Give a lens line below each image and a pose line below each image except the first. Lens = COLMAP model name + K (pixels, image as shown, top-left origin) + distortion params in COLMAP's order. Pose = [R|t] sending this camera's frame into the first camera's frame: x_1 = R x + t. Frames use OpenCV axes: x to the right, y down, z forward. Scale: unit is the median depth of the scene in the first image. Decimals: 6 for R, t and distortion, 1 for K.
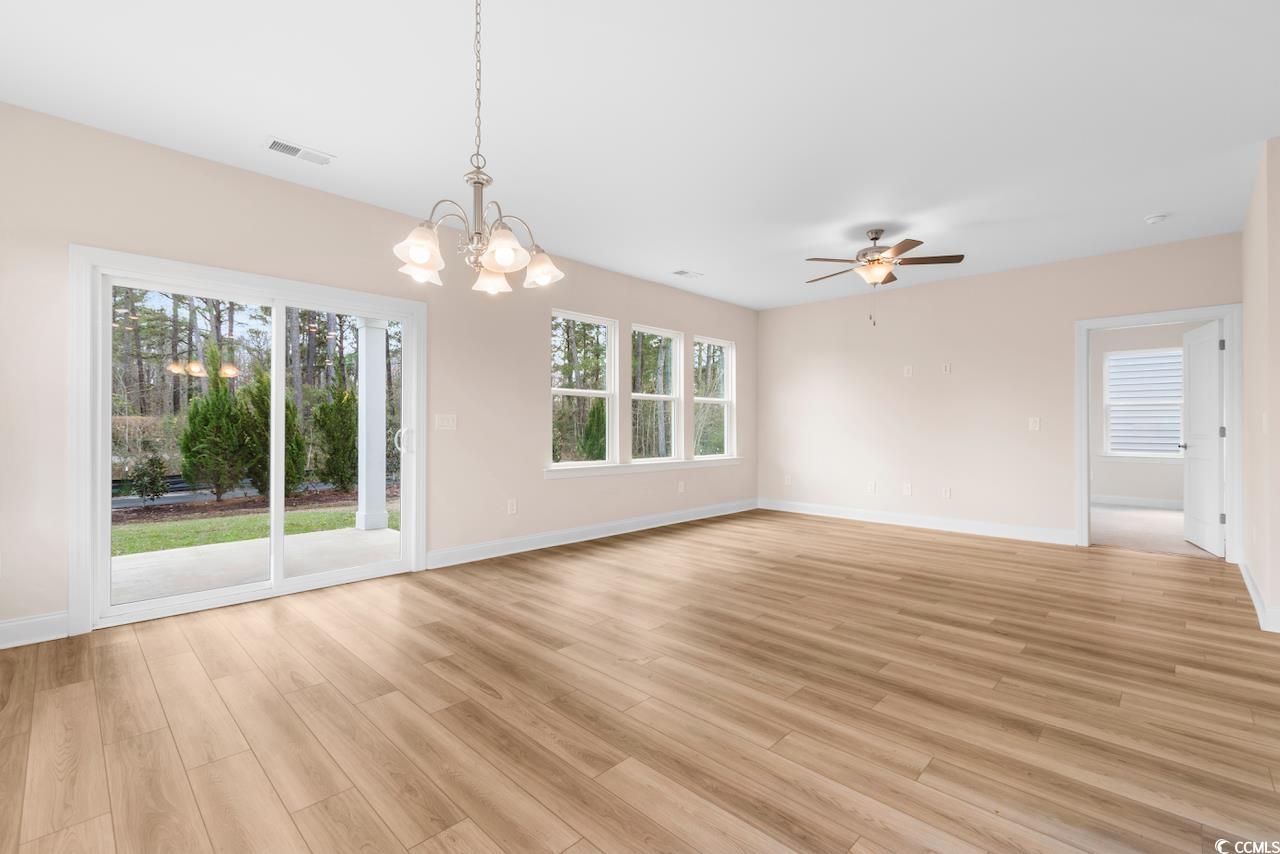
lens RADIAL K [[560.1, 0, 637.6], [0, 560.1, 424.6], [0, 0, 1]] dist [0.005207, 0.000247]
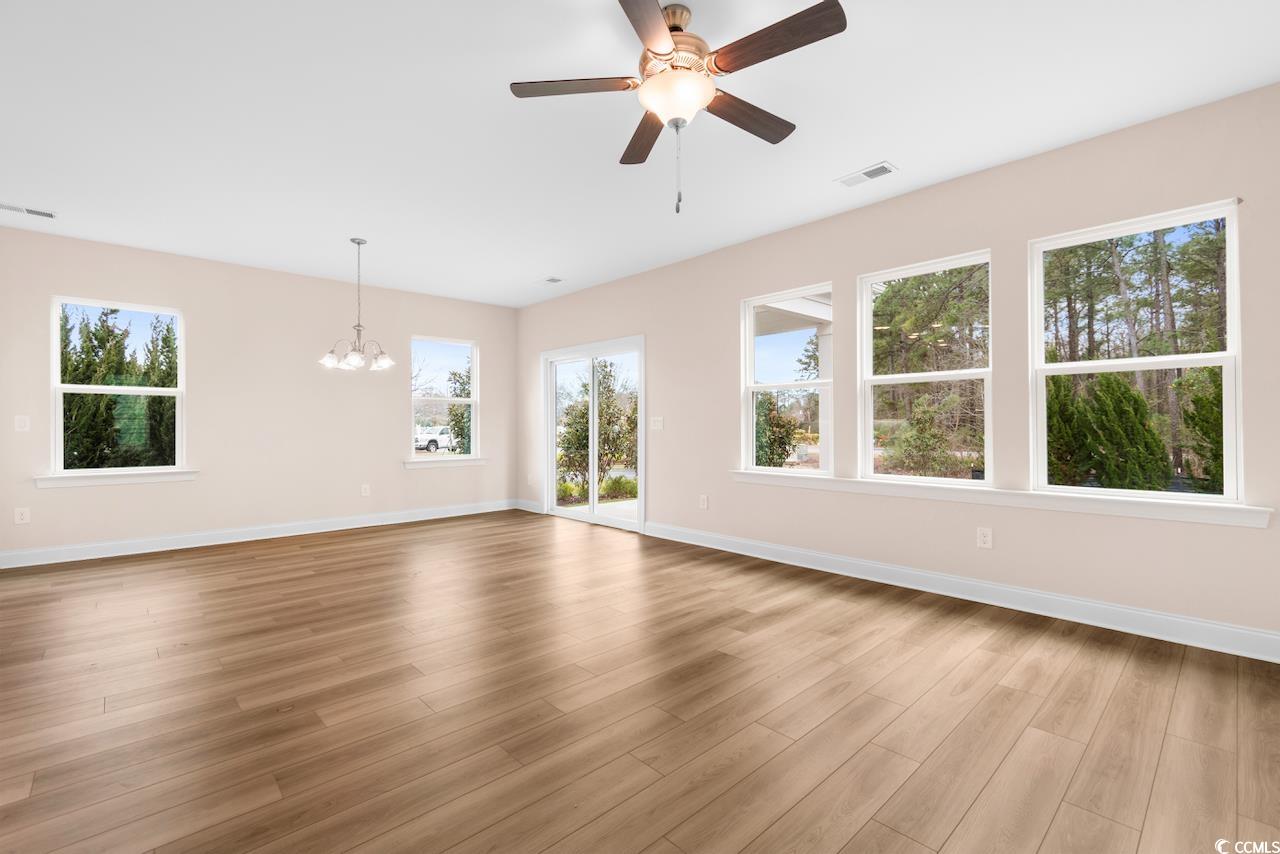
lens RADIAL K [[560.1, 0, 640.2], [0, 560.1, 430.1], [0, 0, 1]] dist [0.005207, 0.000247]
pose [[-0.049522, -0.005681, -0.998757, 1.436899], [0.003146, 0.999978, -0.005844, 0.029232], [0.998768, -0.003431, -0.049503, 1.598817]]
